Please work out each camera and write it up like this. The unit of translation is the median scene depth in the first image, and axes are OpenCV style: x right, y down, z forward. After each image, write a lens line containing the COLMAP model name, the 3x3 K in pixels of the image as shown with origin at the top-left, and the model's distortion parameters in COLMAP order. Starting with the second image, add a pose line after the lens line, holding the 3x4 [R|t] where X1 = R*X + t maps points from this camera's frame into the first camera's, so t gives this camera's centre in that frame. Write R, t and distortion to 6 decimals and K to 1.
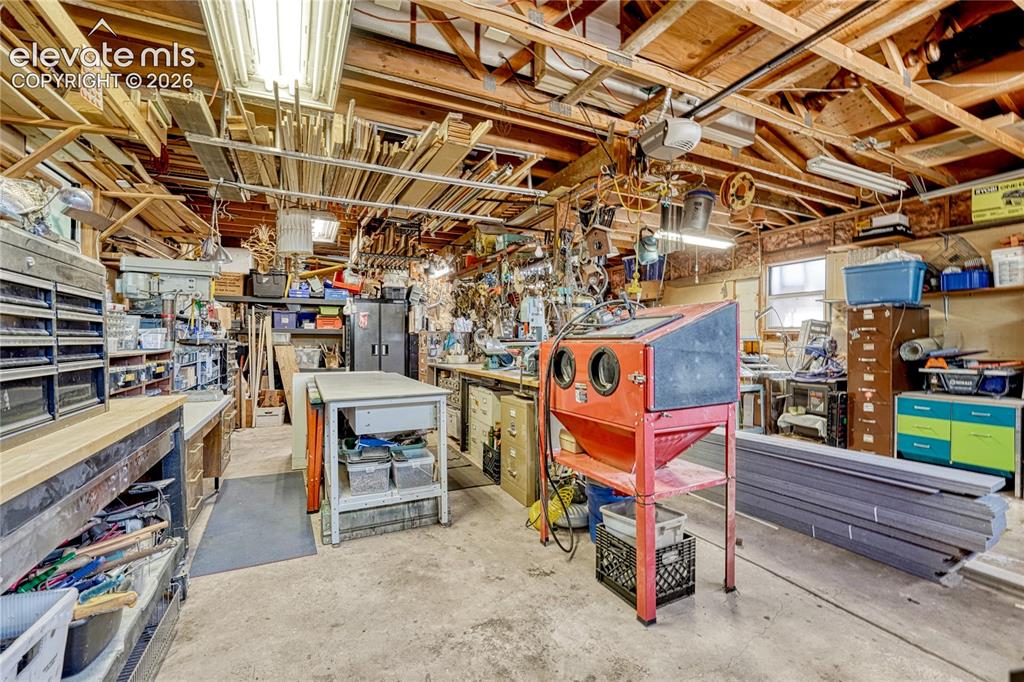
lens RADIAL K [[443.2, 0, 509.8], [0, 443.2, 337.8], [0, 0, 1]] dist [-0.020401, -0.000078]
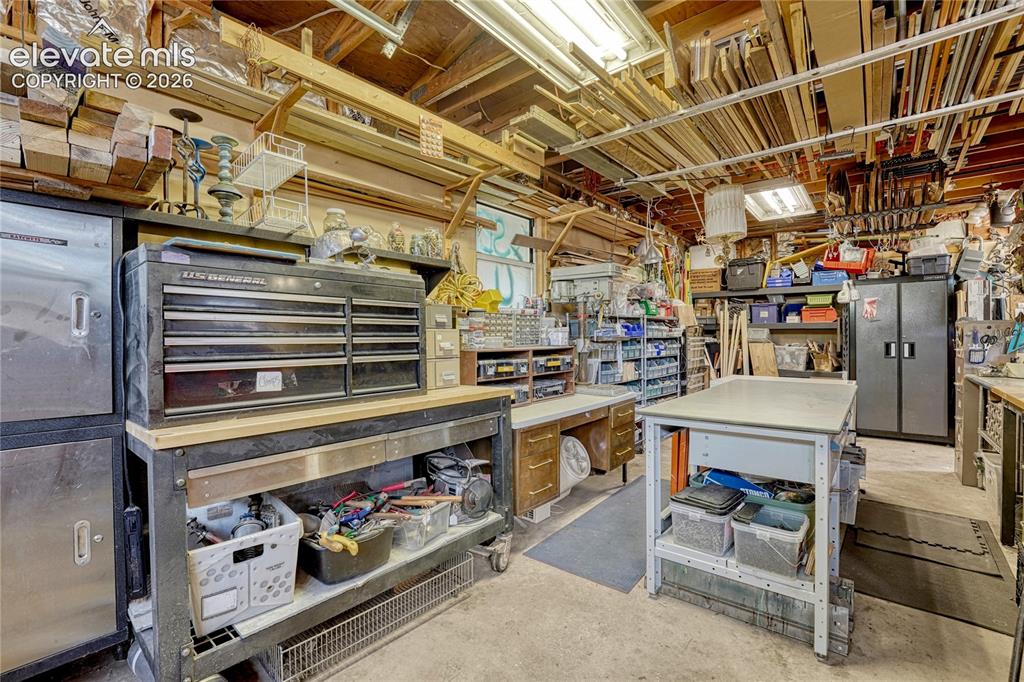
lens RADIAL K [[443.2, 0, 509.8], [0, 443.2, 337.8], [0, 0, 1]] dist [-0.020401, -0.000078]
pose [[0.406740, -0.000636, -0.913544, 0.096776], [0.009396, 0.999950, 0.003488, -0.000099], [0.913496, -0.010002, 0.406725, 0.189115]]
